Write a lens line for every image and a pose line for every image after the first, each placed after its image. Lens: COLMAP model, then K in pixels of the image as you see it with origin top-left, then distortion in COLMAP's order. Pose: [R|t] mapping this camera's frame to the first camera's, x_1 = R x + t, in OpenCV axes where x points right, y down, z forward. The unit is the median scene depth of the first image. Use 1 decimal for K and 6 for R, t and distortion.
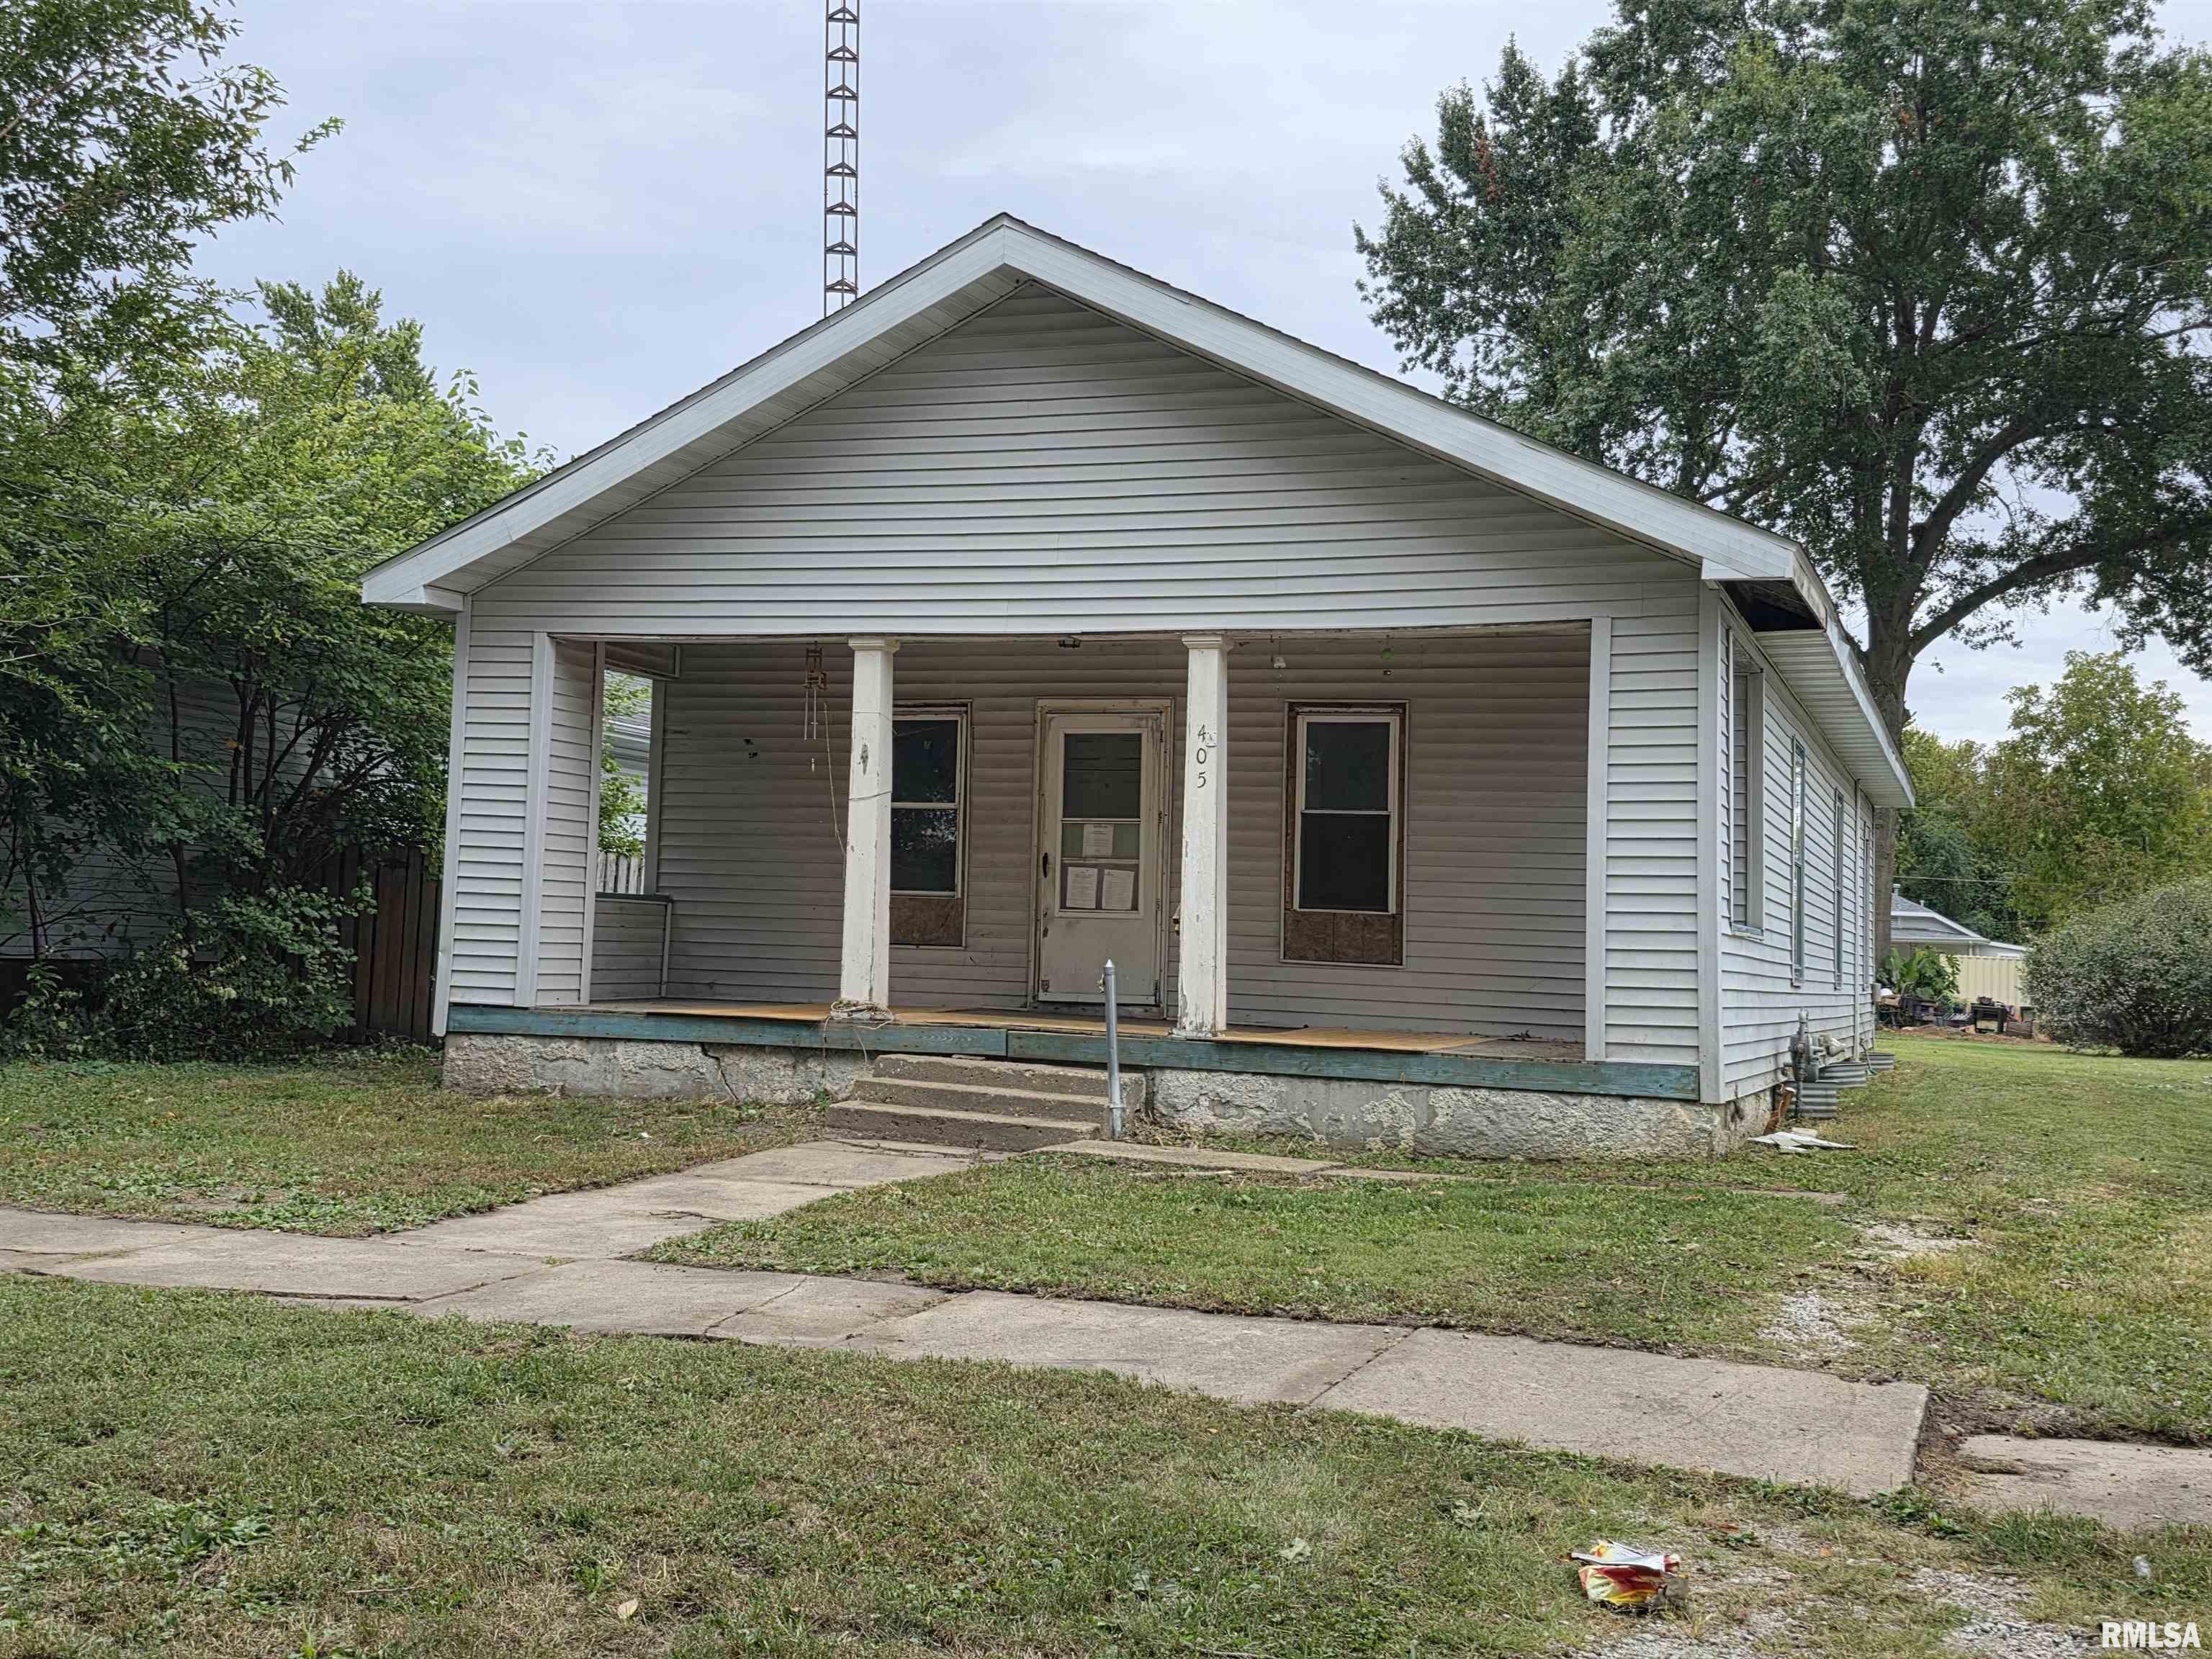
lens RADIAL K [[2350.9, 0, 1102.4], [0, 2350.9, 817.2], [0, 0, 1]] dist [0.042392, 0.000000]
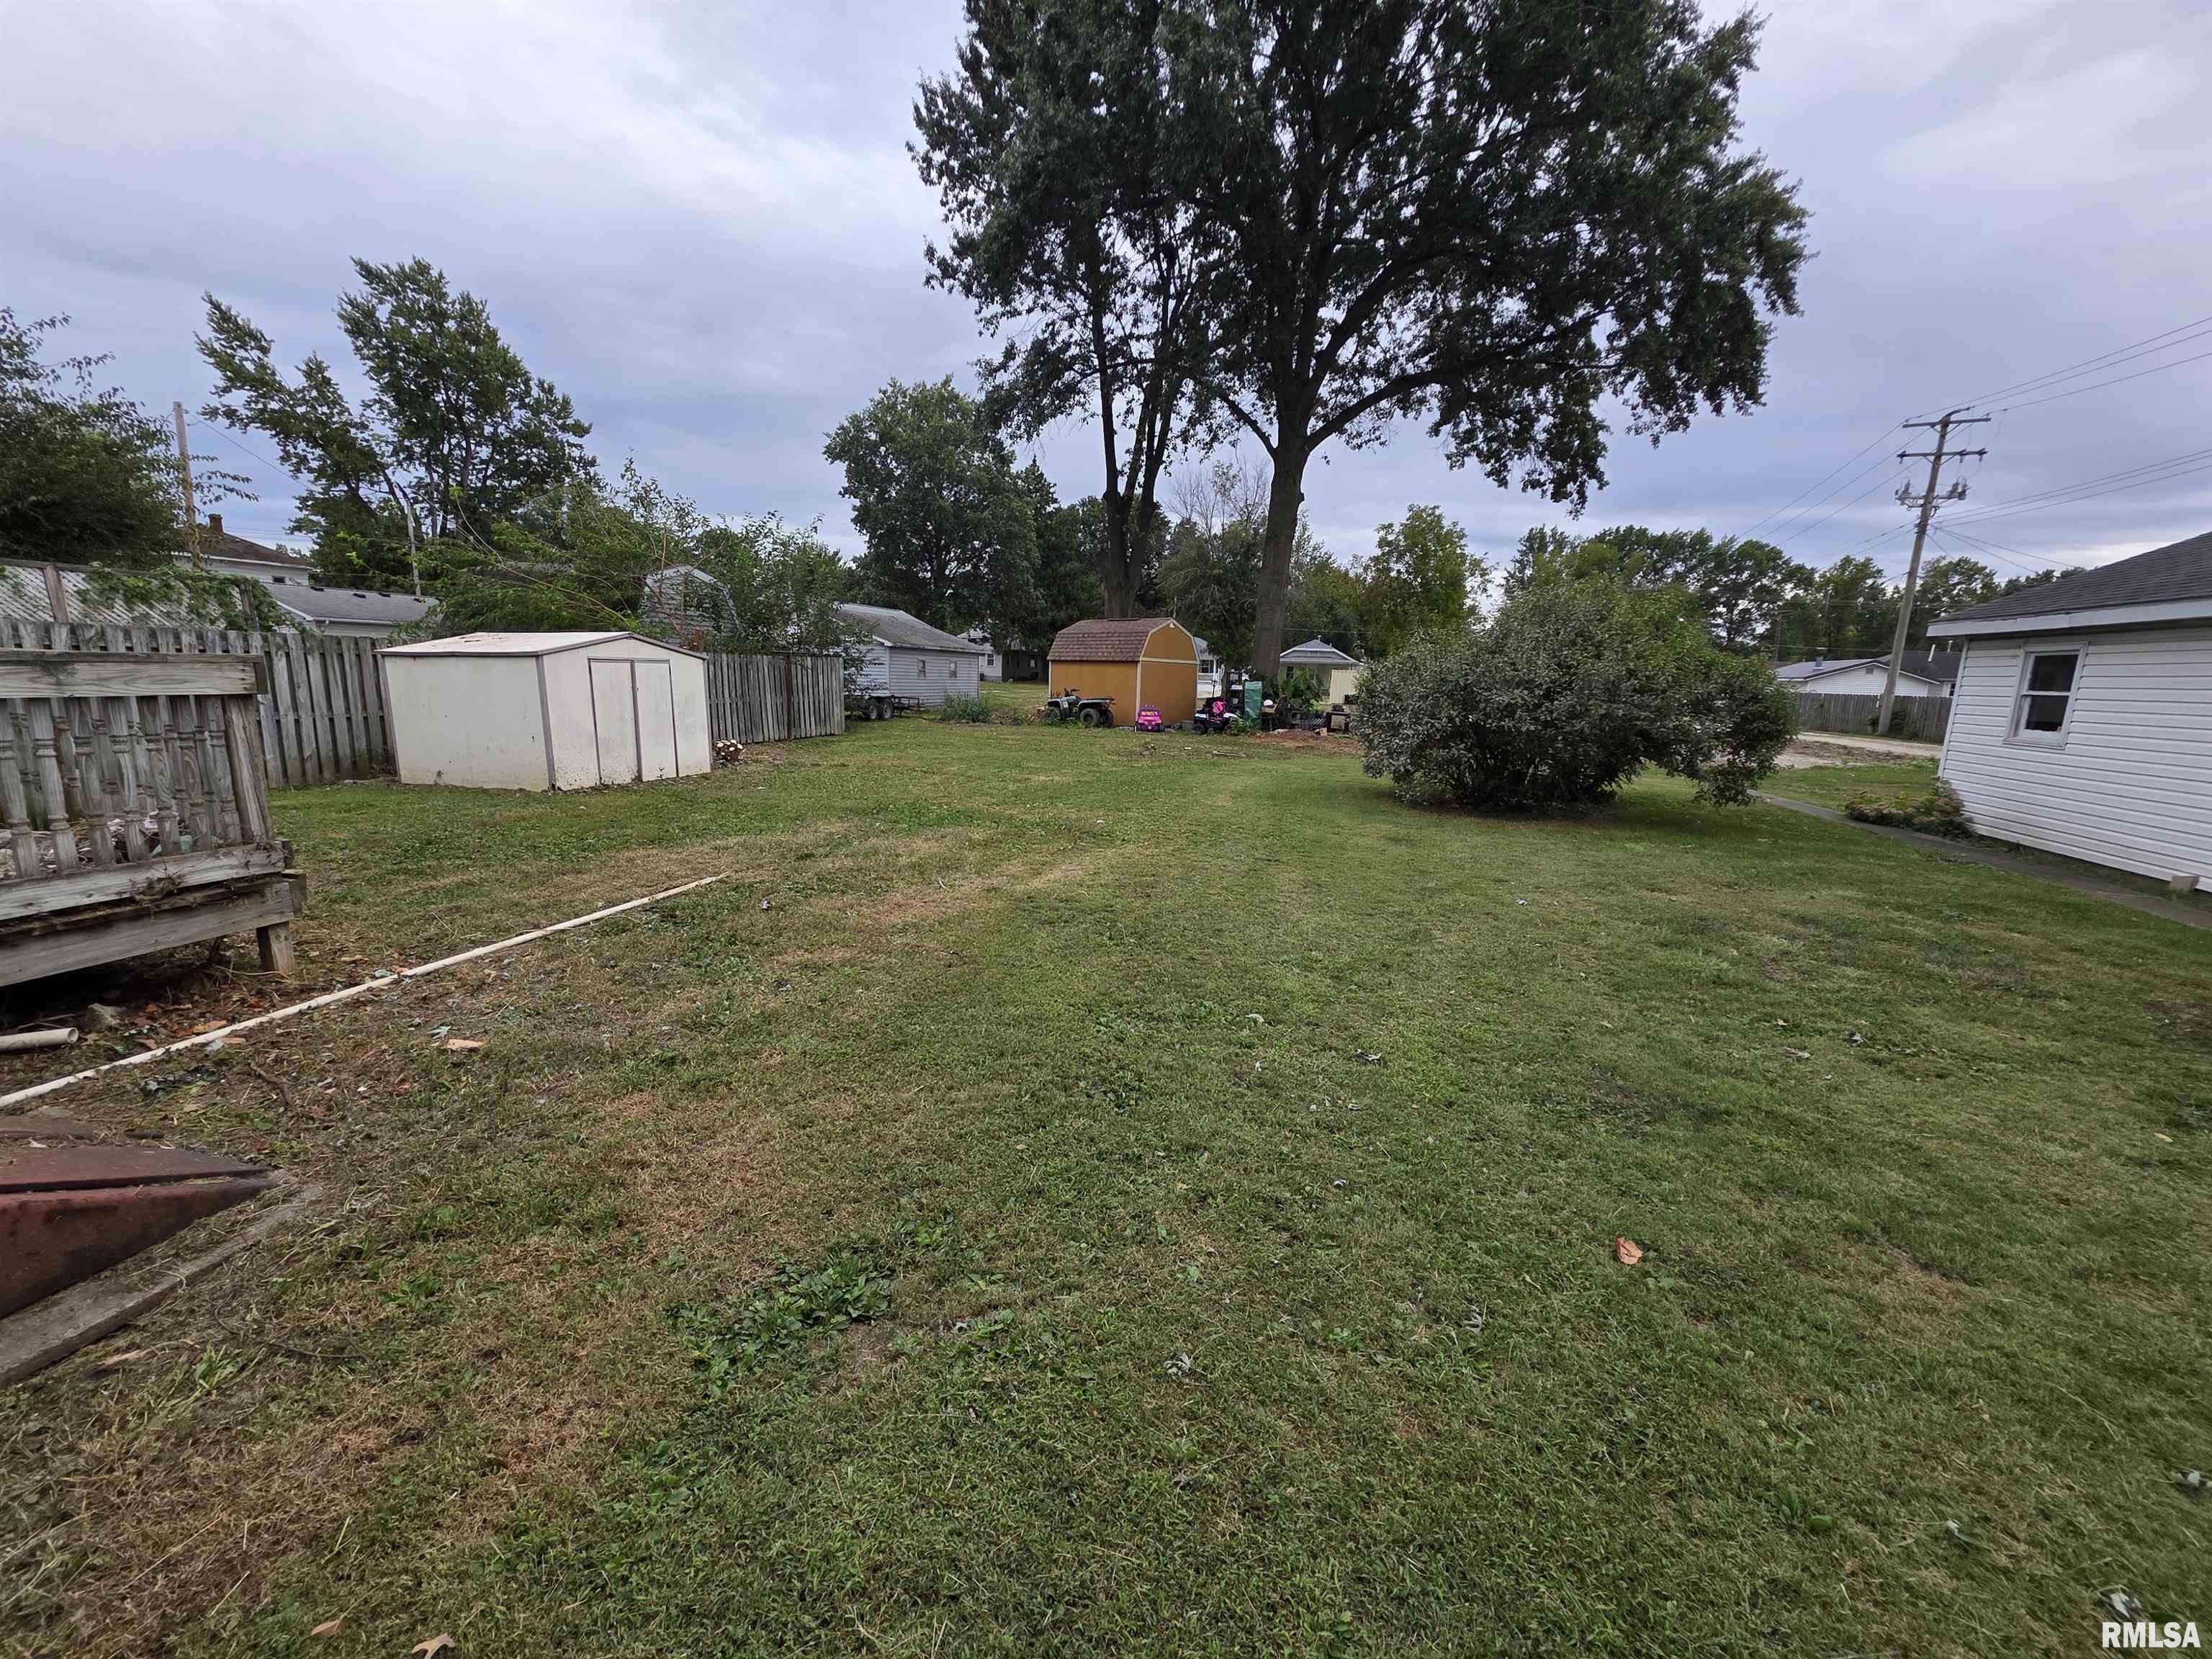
lens RADIAL K [[883.6, 0, 1096.7], [0, 883.6, 849.6], [0, 0, 1]] dist [0.004144, 0.000194]
pose [[0.997596, -0.015985, 0.067434, 0.167362], [-0.001883, 0.966425, 0.256943, 0.021471], [-0.069277, -0.256452, 0.964071, 0.418138]]
